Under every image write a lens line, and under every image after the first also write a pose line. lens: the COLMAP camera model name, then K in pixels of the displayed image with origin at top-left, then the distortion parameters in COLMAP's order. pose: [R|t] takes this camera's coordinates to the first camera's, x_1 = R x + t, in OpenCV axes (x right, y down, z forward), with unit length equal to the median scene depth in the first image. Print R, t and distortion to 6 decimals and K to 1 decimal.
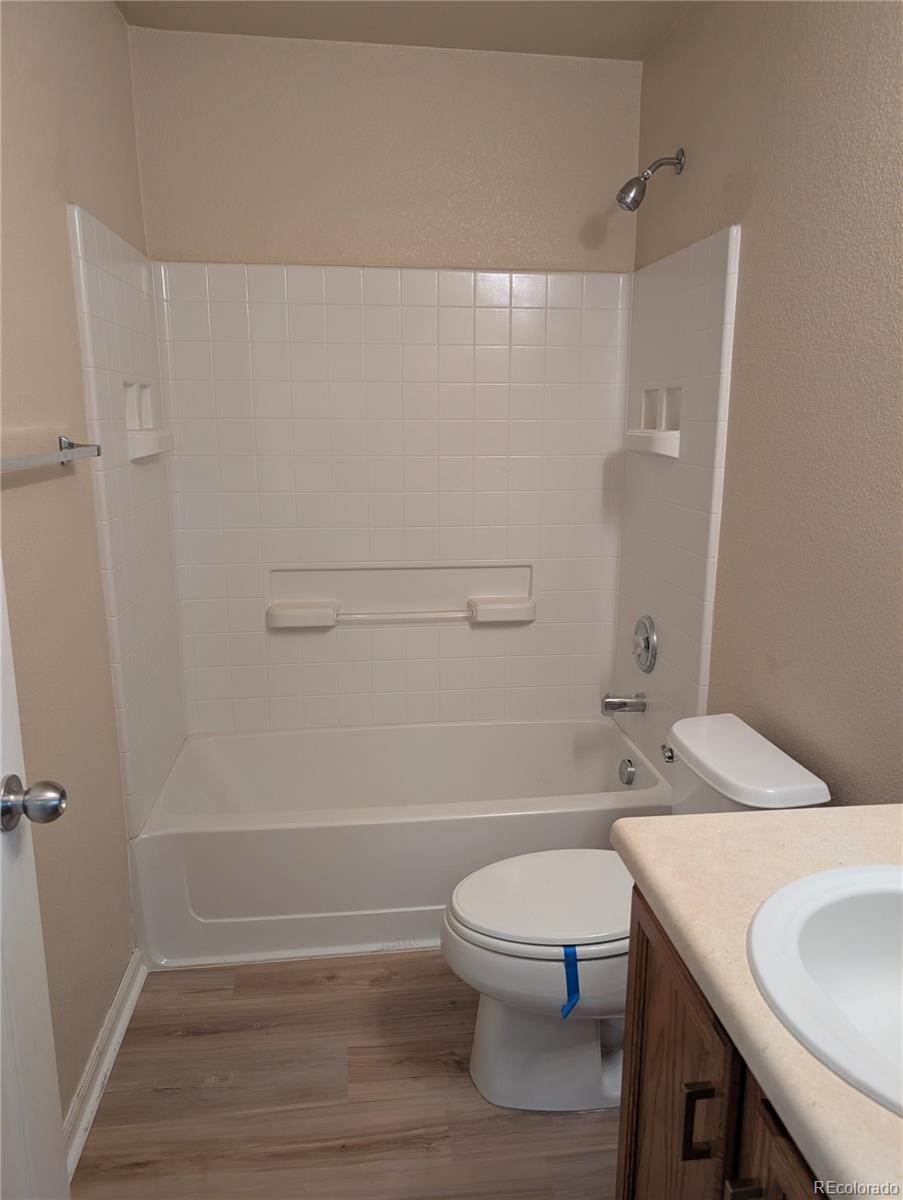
lens RADIAL K [[859.3, 0, 446.6], [0, 859.3, 605.0], [0, 0, 1]] dist [0.022779, -0.004907]
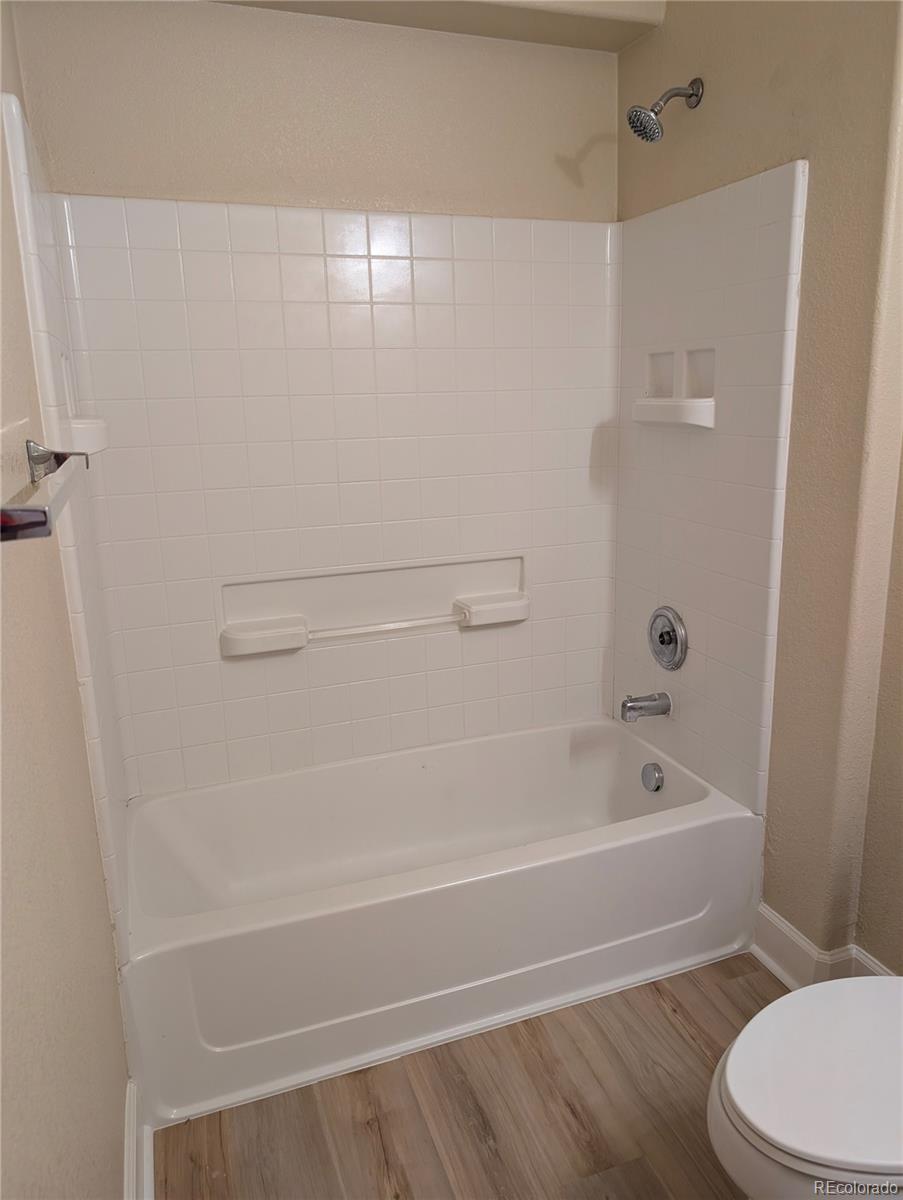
lens RADIAL K [[859.3, 0, 458.6], [0, 859.3, 593.8], [0, 0, 1]] dist [0.022779, -0.004907]
pose [[0.970964, -0.079987, 0.225456, -0.175799], [0.076649, 0.996780, 0.023533, -0.035190], [-0.226613, -0.005569, 0.973969, 0.161309]]
